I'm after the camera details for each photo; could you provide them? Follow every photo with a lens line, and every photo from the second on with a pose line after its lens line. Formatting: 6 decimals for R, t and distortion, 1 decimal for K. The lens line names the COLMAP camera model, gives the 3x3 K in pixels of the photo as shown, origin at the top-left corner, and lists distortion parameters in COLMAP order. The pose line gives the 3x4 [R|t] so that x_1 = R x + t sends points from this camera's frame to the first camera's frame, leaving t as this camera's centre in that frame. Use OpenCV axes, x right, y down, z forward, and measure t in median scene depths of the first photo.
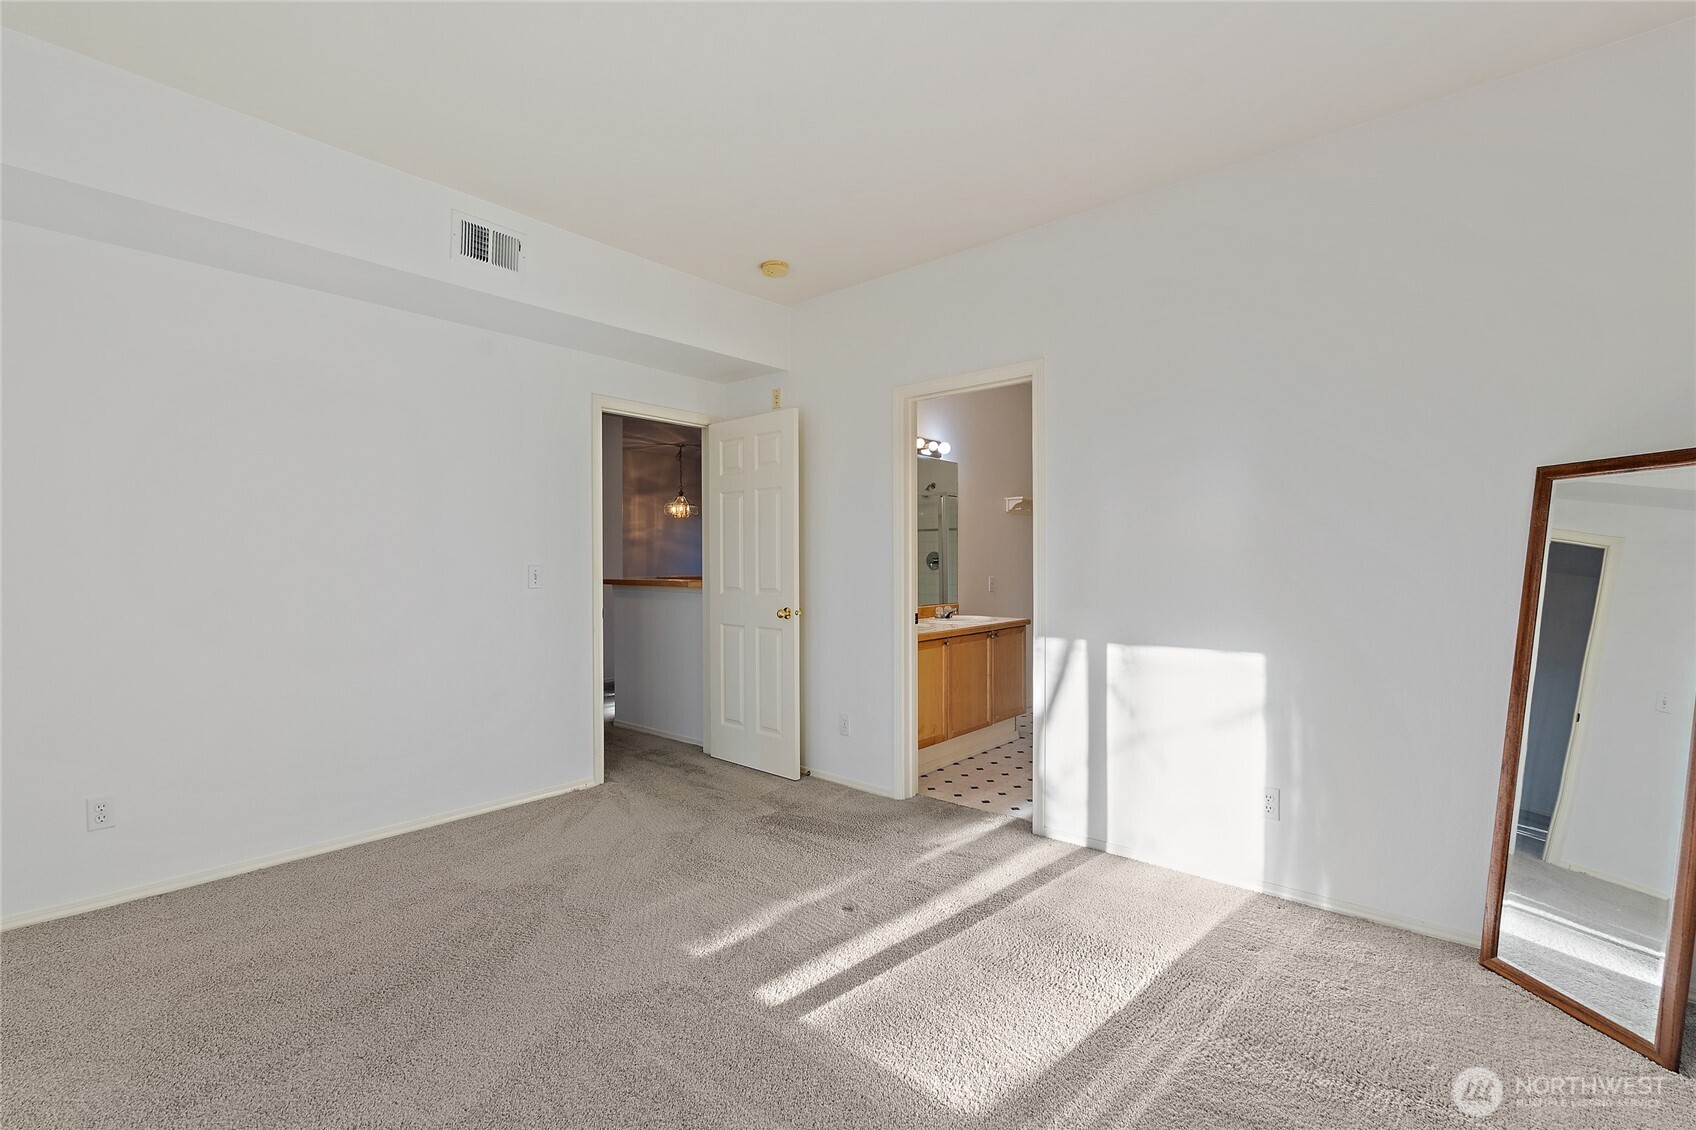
lens RADIAL K [[748.1, 0, 848.5], [0, 748.1, 566.4], [0, 0, 1]] dist [-0.000776, -0.000558]
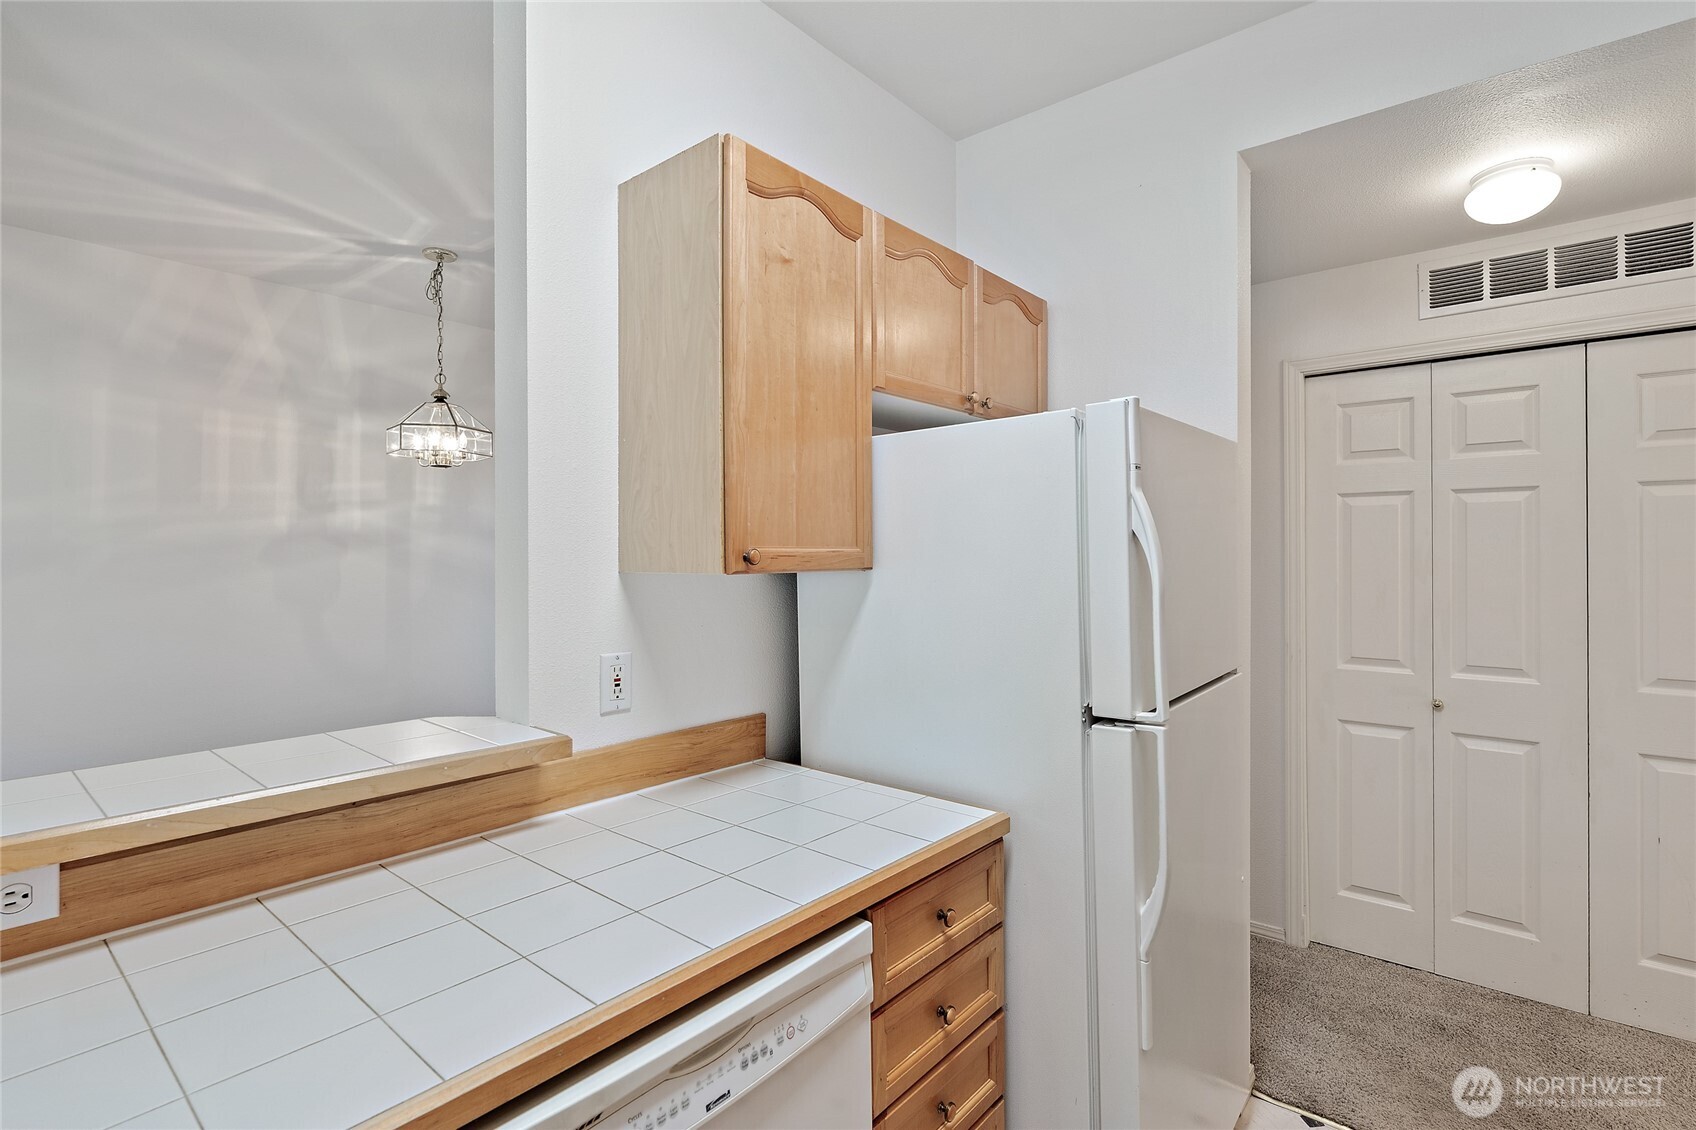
lens RADIAL K [[796.7, 0, 855.2], [0, 796.7, 552.6], [0, 0, 1]] dist [-0.002674, -0.000391]
pose [[0.999213, -0.000433, 0.039669, -0.046429], [0.000702, 0.999977, -0.006774, -0.022001], [-0.039666, 0.006797, 0.999190, 0.584278]]
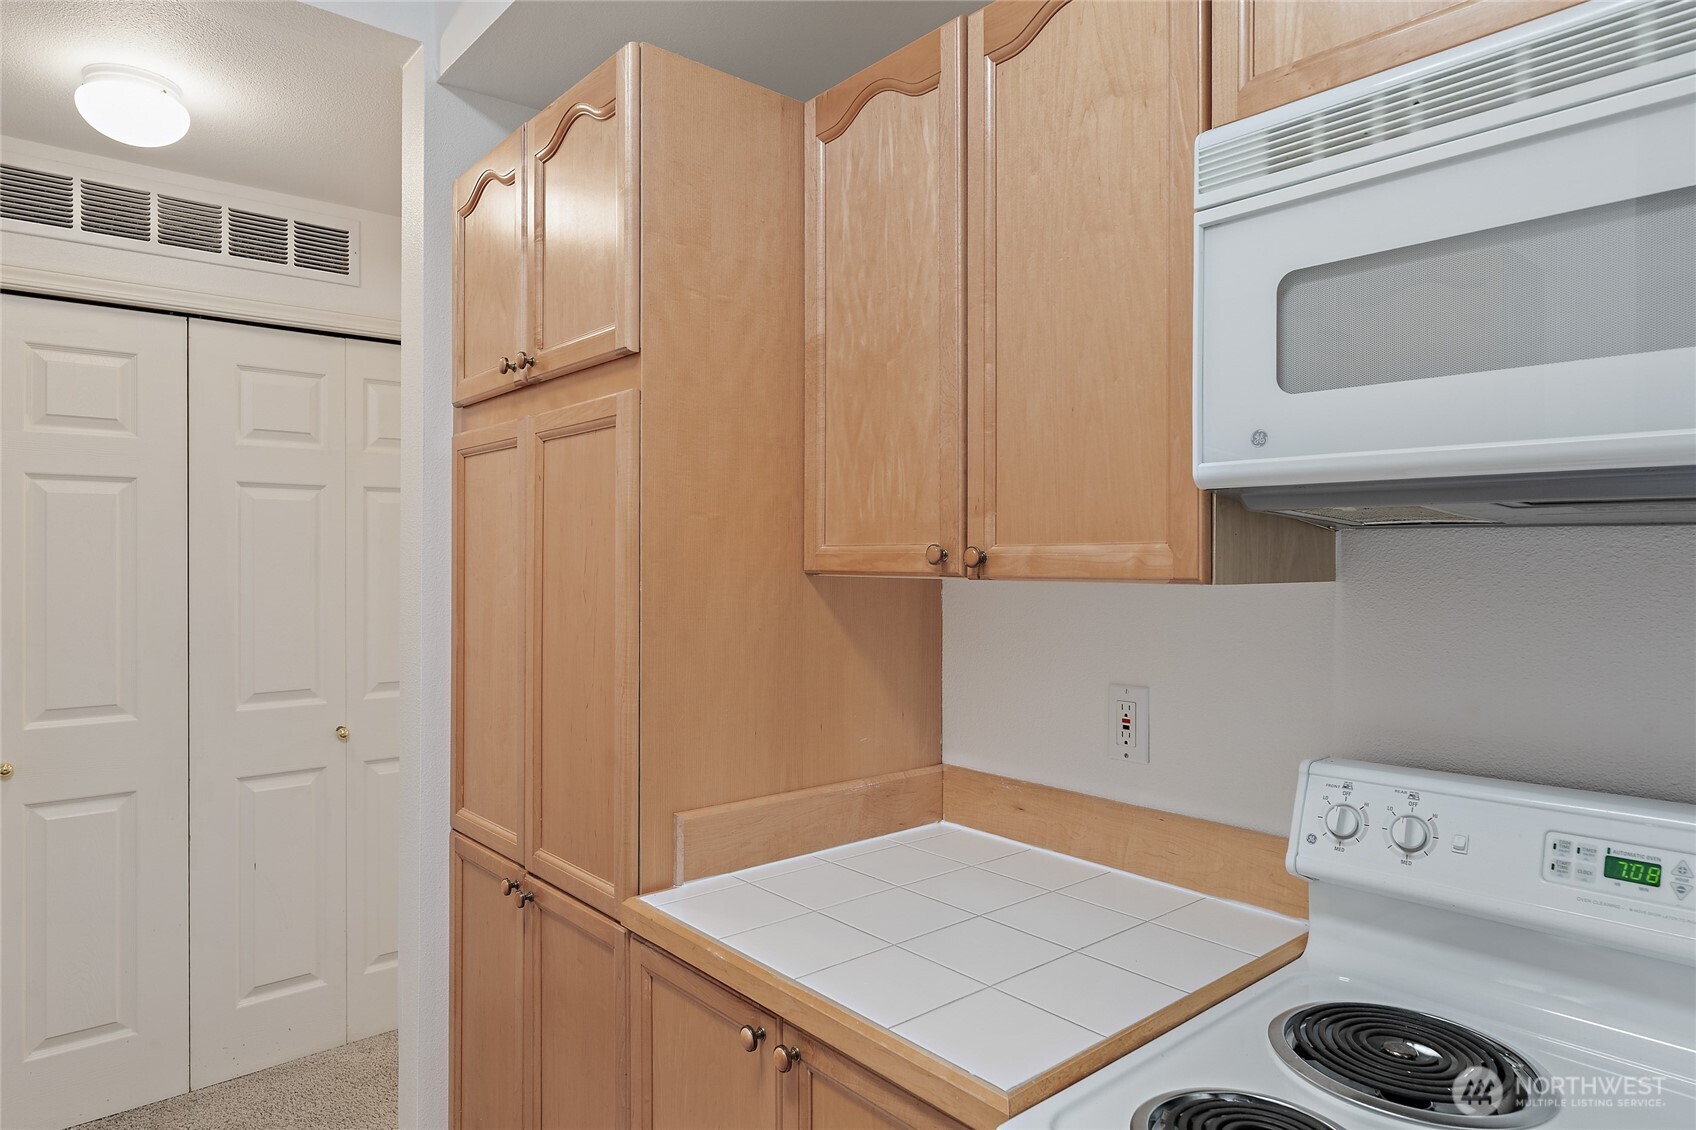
lens RADIAL K [[1006.0, 0, 859.5], [0, 1006.0, 559.9], [0, 0, 1]] dist [-0.003253, -0.000091]
pose [[0.111533, 0.000706, 0.993760, -0.057443], [0.005261, 0.999985, -0.001301, -0.022007], [-0.993747, 0.005373, 0.111528, 0.610914]]
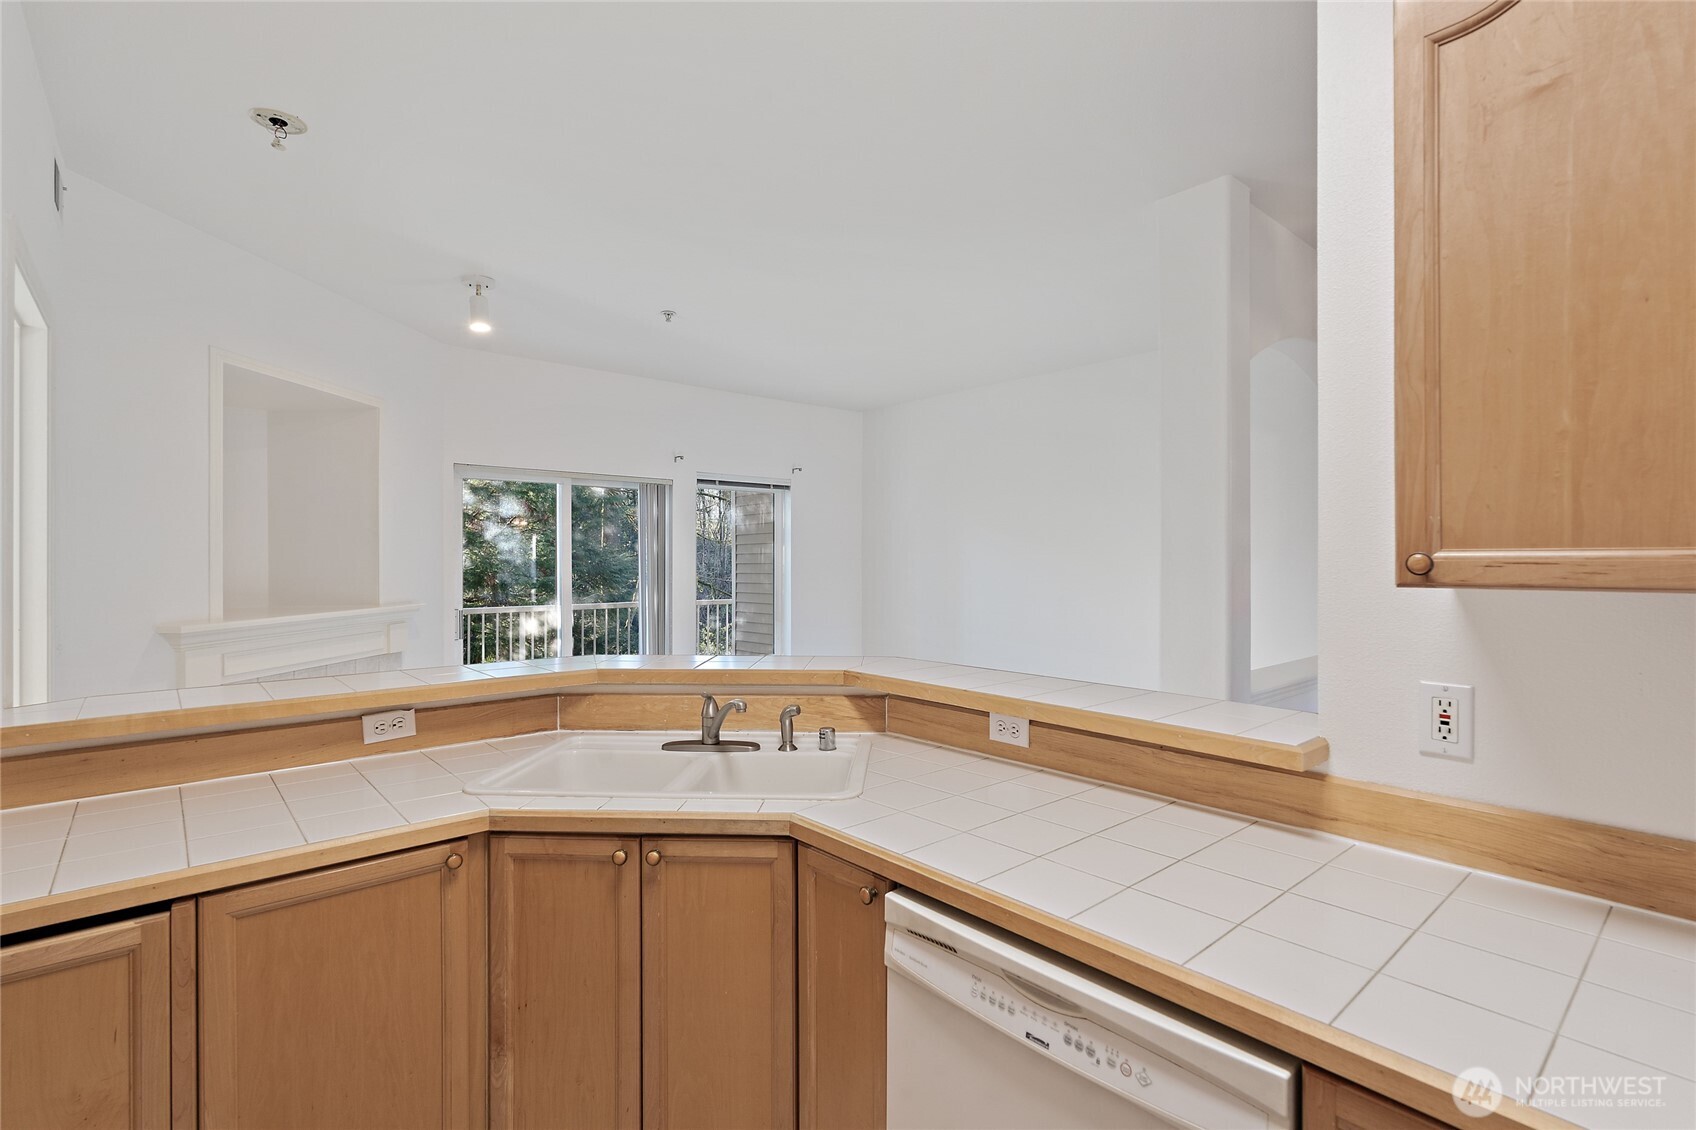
lens RADIAL K [[796.7, 0, 855.2], [0, 796.7, 556.0], [0, 0, 1]] dist [-0.002674, -0.000391]
pose [[-0.114877, -0.000822, -0.993379, 0.045230], [-0.003596, 0.999993, -0.000411, -0.022914], [0.993373, 0.003525, -0.114879, 0.662561]]
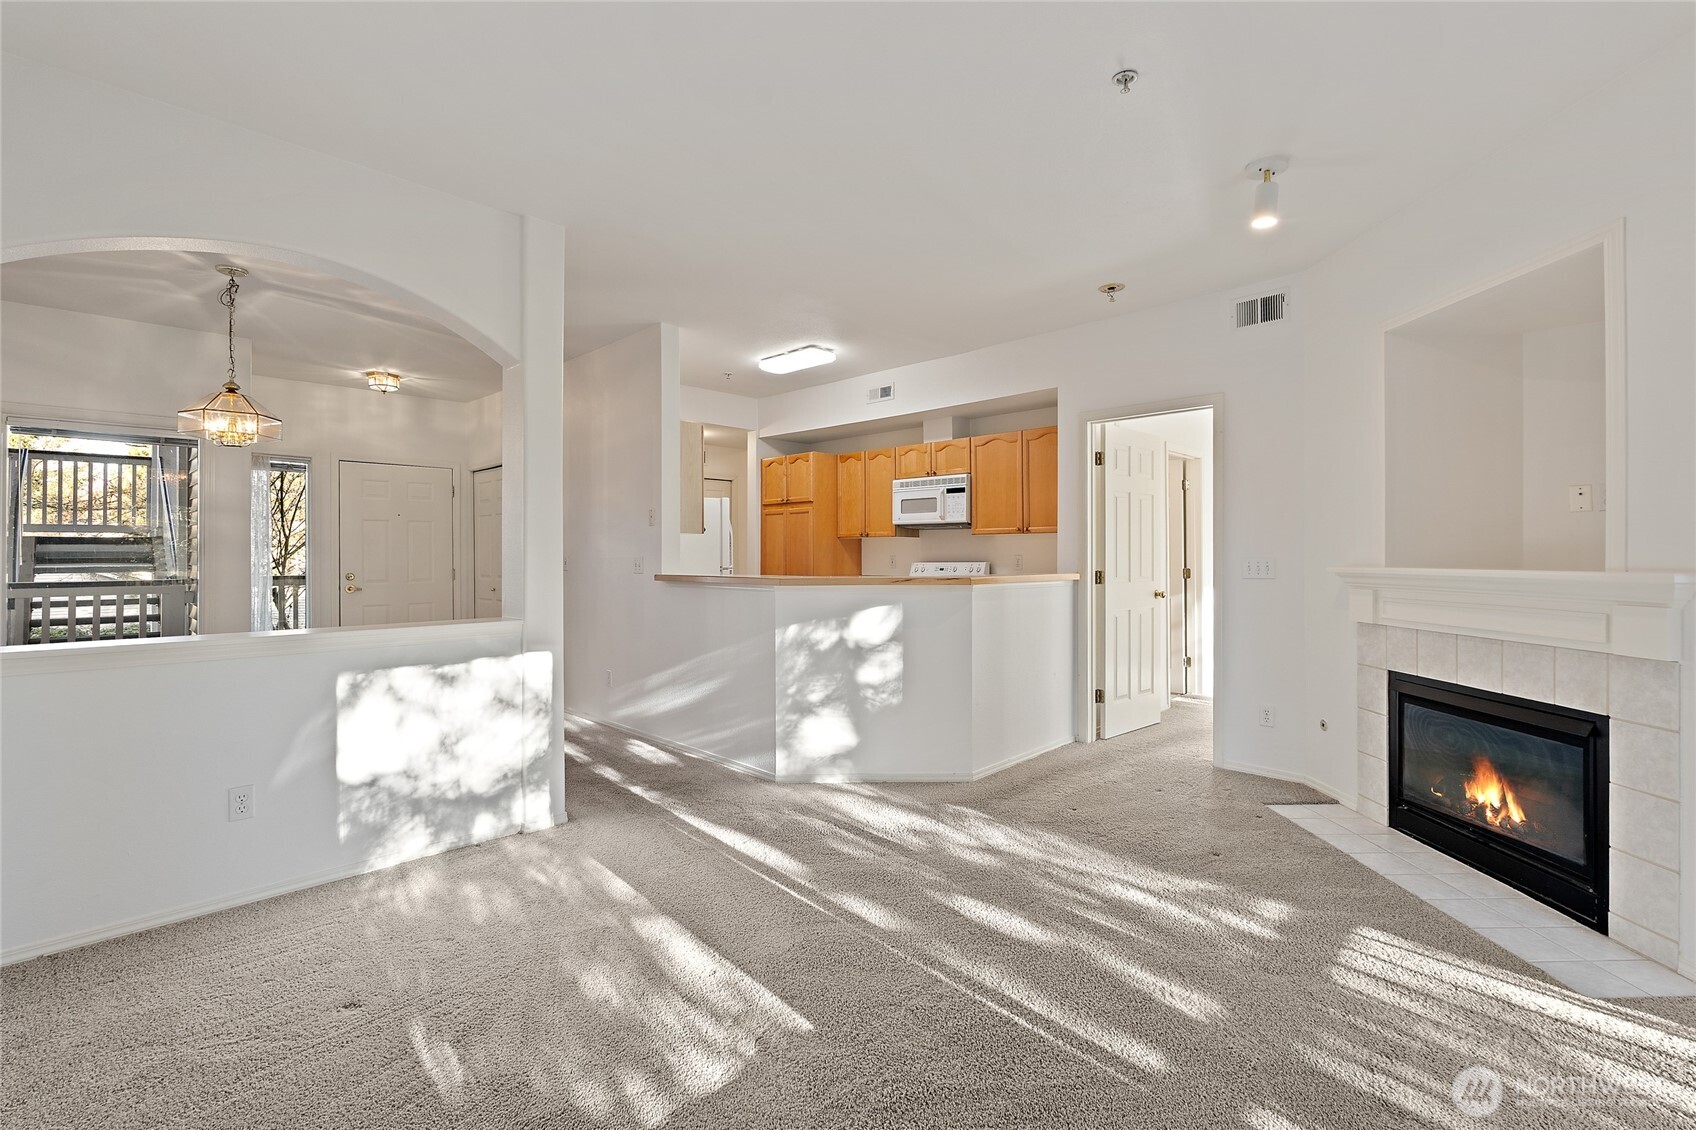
lens RADIAL K [[748.1, 0, 841.9], [0, 748.1, 546.3], [0, 0, 1]] dist [-0.000776, -0.000558]
pose [[0.054839, 0.016529, 0.998358, -0.572773], [0.004923, 0.999846, -0.016824, -0.001032], [-0.998483, 0.005837, 0.054749, 0.596400]]
